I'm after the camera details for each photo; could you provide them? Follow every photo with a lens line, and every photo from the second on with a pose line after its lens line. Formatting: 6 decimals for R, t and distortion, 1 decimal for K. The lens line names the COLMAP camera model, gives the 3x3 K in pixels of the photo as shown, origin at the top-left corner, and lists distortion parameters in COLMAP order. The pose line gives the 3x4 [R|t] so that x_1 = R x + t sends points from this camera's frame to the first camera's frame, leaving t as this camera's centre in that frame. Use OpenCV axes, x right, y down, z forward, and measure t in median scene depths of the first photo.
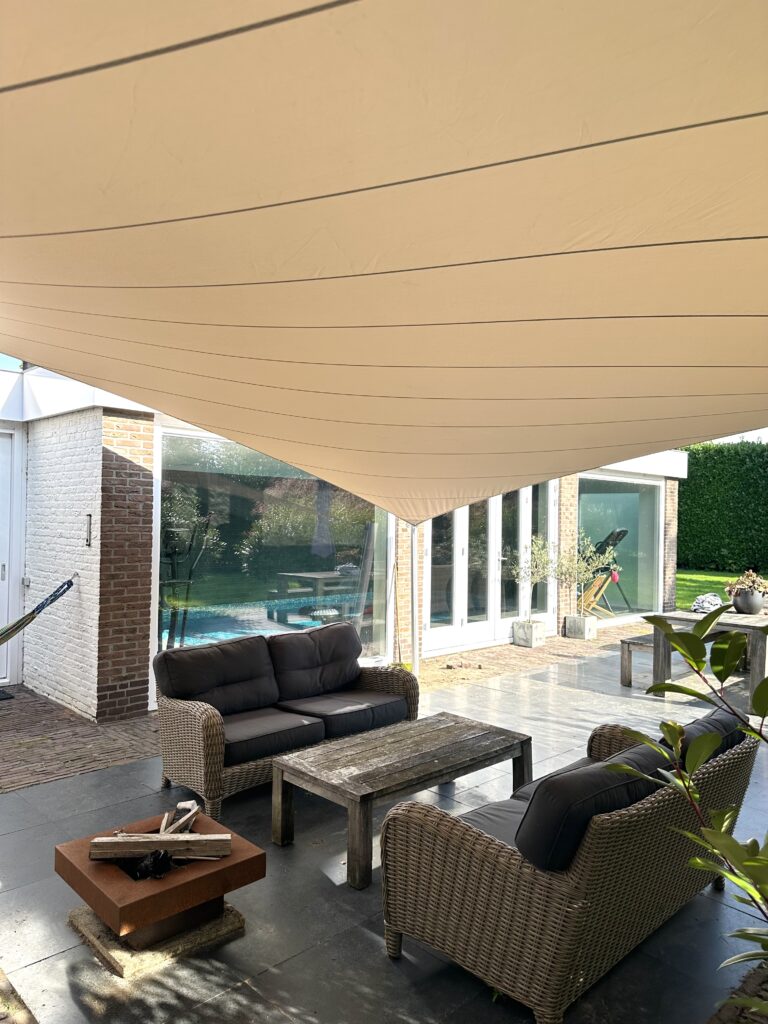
lens RADIAL K [[704.9, 0, 384.0], [0, 704.9, 512.0], [0, 0, 1]] dist [0.160105, -0.305876]
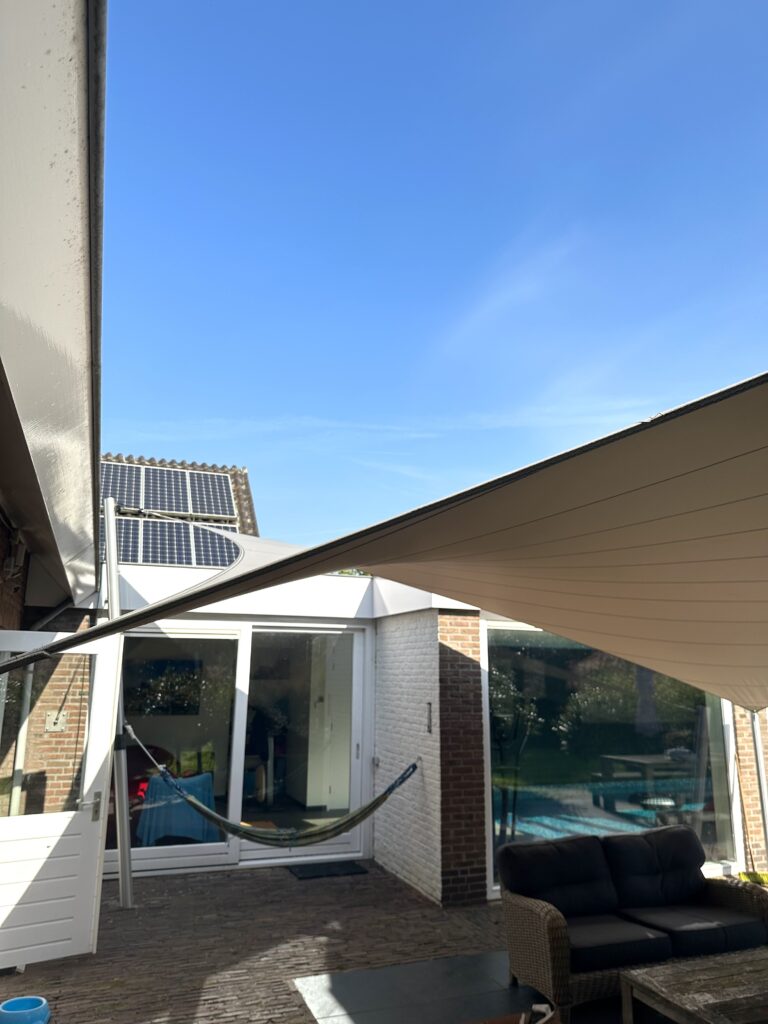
lens RADIAL K [[721.9, 0, 384.0], [0, 721.9, 512.0], [0, 0, 1]] dist [0.000506, -0.015781]
pose [[0.912010, -0.099448, -0.397930, 0.004442], [0.008414, 0.974494, -0.224256, -0.036162], [0.410082, 0.201176, 0.889585, -0.096383]]
